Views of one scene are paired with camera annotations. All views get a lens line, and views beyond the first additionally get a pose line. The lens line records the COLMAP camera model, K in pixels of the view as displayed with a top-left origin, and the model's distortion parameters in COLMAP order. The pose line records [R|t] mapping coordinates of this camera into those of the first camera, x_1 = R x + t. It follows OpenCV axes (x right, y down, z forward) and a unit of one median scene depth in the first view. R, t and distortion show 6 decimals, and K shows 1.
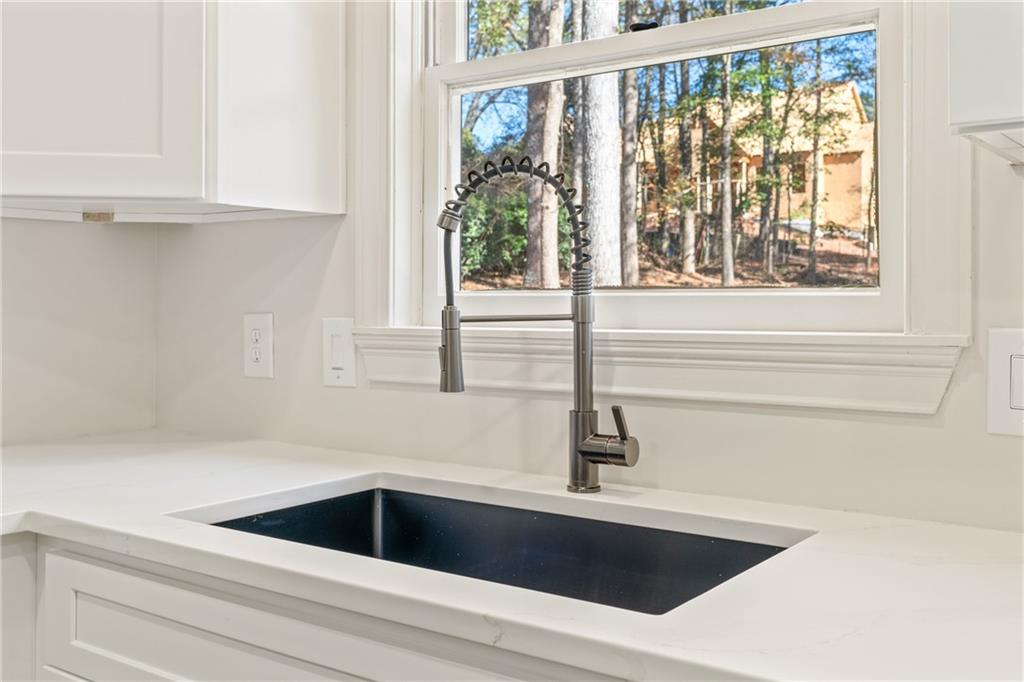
lens RADIAL K [[1024.2, 0, 521.4], [0, 1024.2, 287.9], [0, 0, 1]] dist [0.015898, 0.000000]
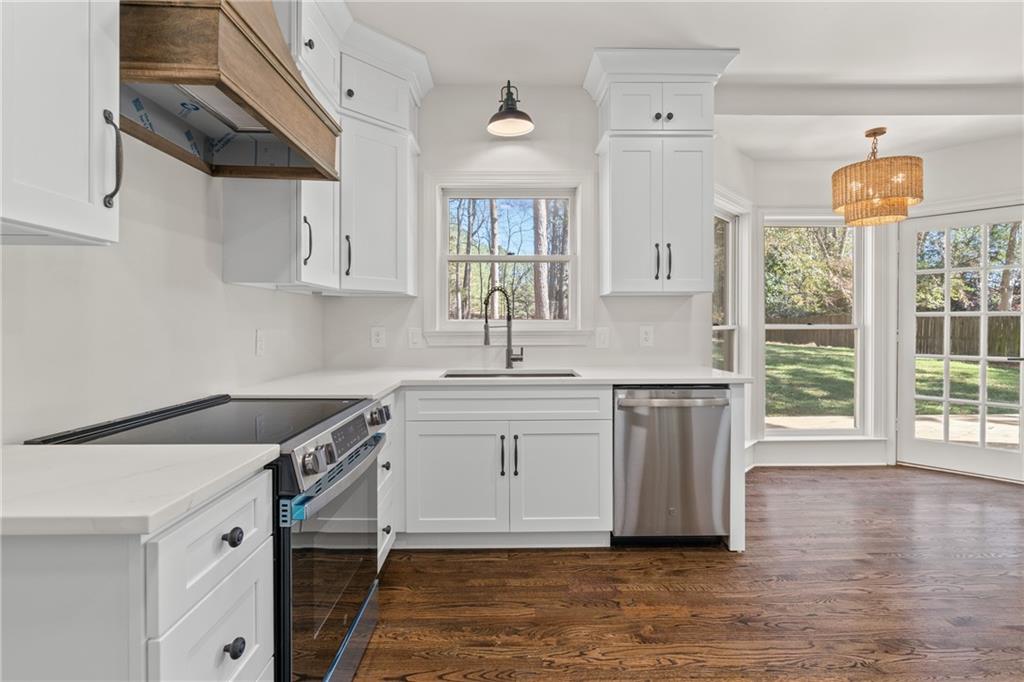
lens RADIAL K [[468.7, 0, 506.1], [0, 468.7, 326.4], [0, 0, 1]] dist [-0.012633, 0.003891]
pose [[0.804614, -0.004045, 0.593784, -1.062033], [-0.004582, 0.999905, 0.013021, 0.004443], [-0.593780, -0.013198, 0.804519, -0.501326]]
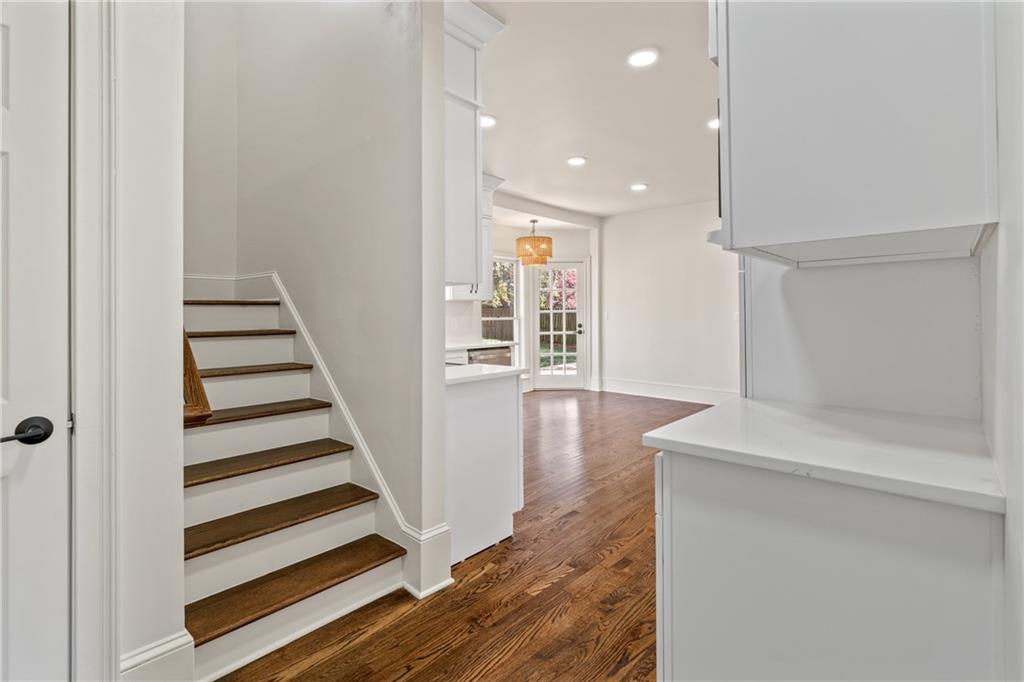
lens RADIAL K [[468.7, 0, 515.4], [0, 468.7, 318.3], [0, 0, 1]] dist [-0.012633, 0.003891]
pose [[0.109137, -0.001959, 0.994025, -2.700646], [0.002276, 0.999996, 0.001721, 0.018877], [-0.994024, 0.002075, 0.109141, -0.088470]]
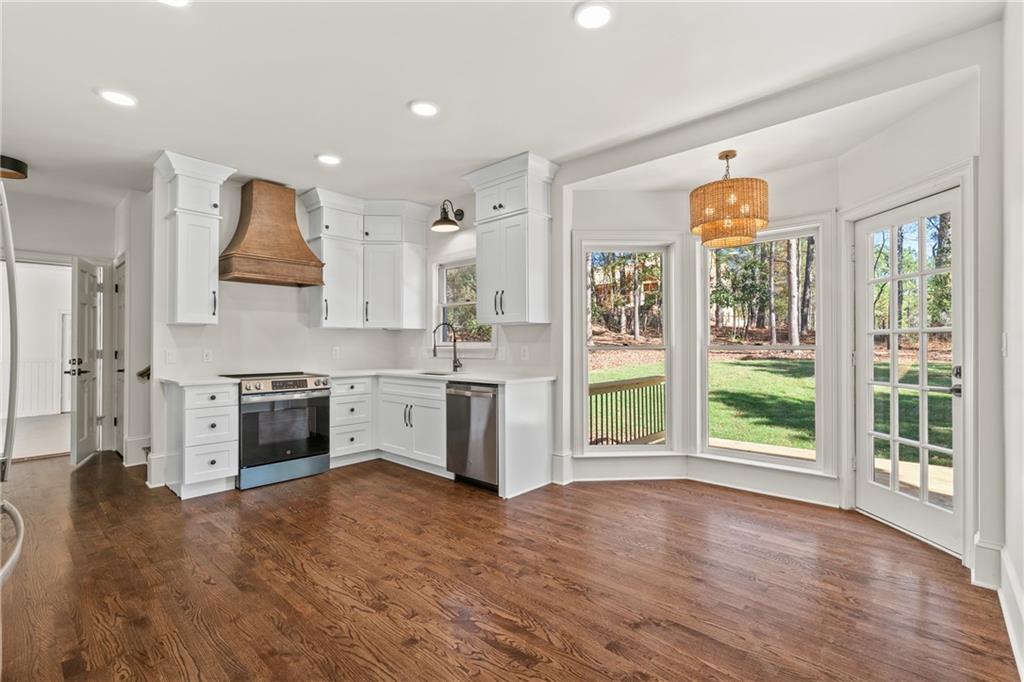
lens RADIAL K [[468.7, 0, 511.7], [0, 468.7, 338.0], [0, 0, 1]] dist [-0.012633, 0.003891]
pose [[0.993577, -0.003109, -0.113114, 0.775899], [0.002641, 0.999987, -0.004287, -0.008652], [0.113126, 0.003960, 0.993573, -2.007226]]
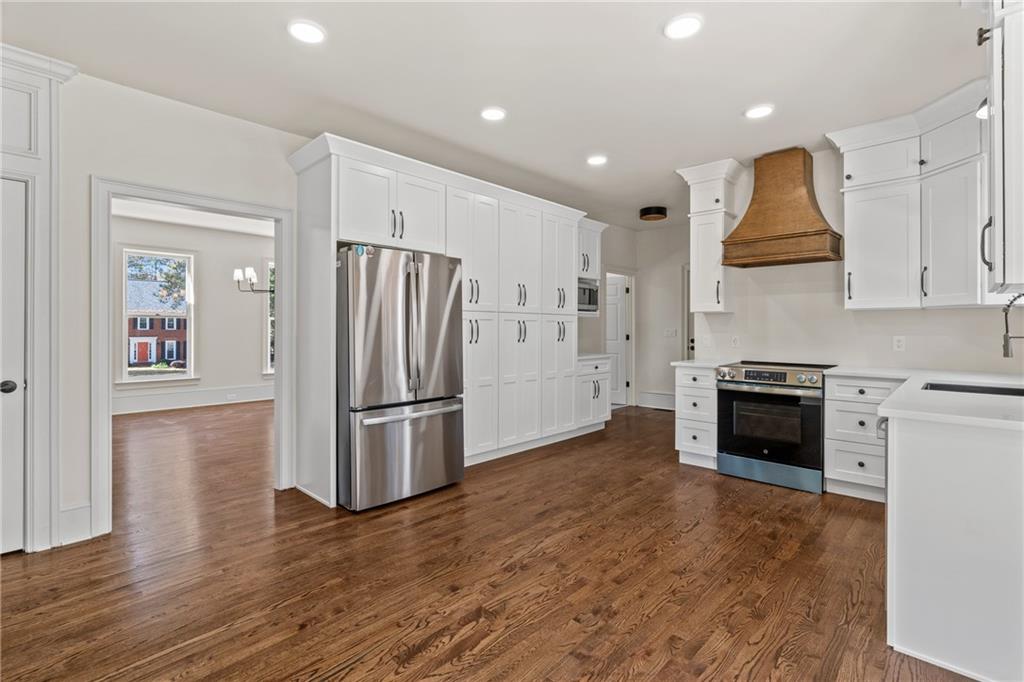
lens RADIAL K [[468.7, 0, 509.6], [0, 468.7, 324.0], [0, 0, 1]] dist [-0.012633, 0.003891]
pose [[-0.142023, -0.007785, -0.989833, 1.740050], [0.006514, 0.999940, -0.008799, -0.011990], [0.989842, -0.007697, -0.141964, -0.483149]]
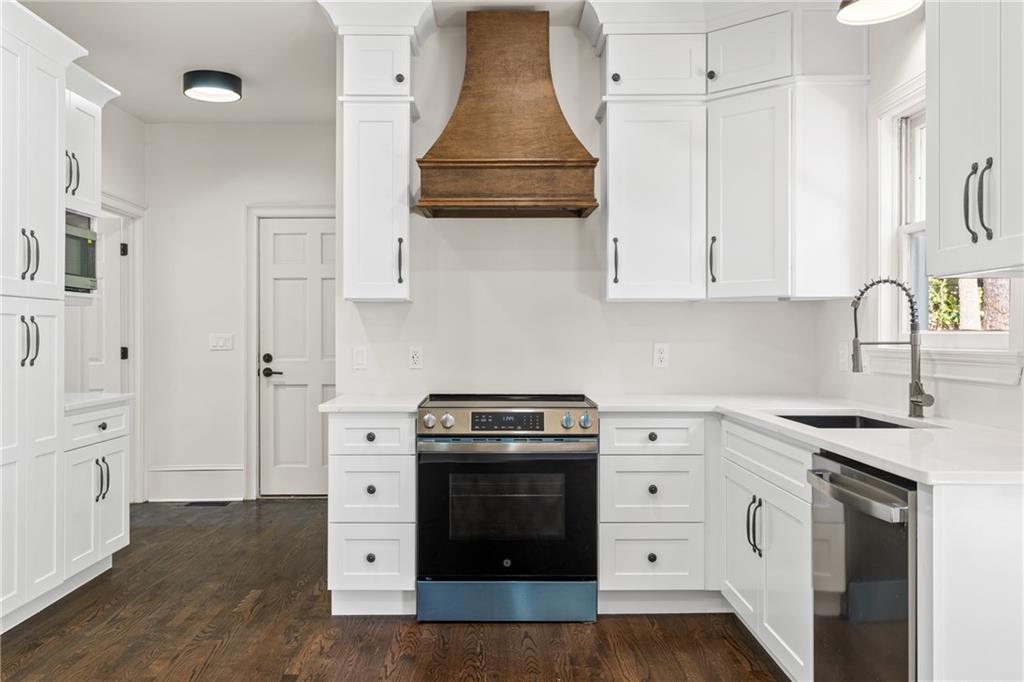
lens RADIAL K [[878.6, 0, 491.7], [0, 878.6, 327.9], [0, 0, 1]] dist [-0.000004, 0.008039]
pose [[0.578432, -0.005006, -0.815715, 1.132366], [0.007630, 0.999971, -0.000725, -0.011558], [0.815695, -0.005805, 0.578453, -0.937978]]
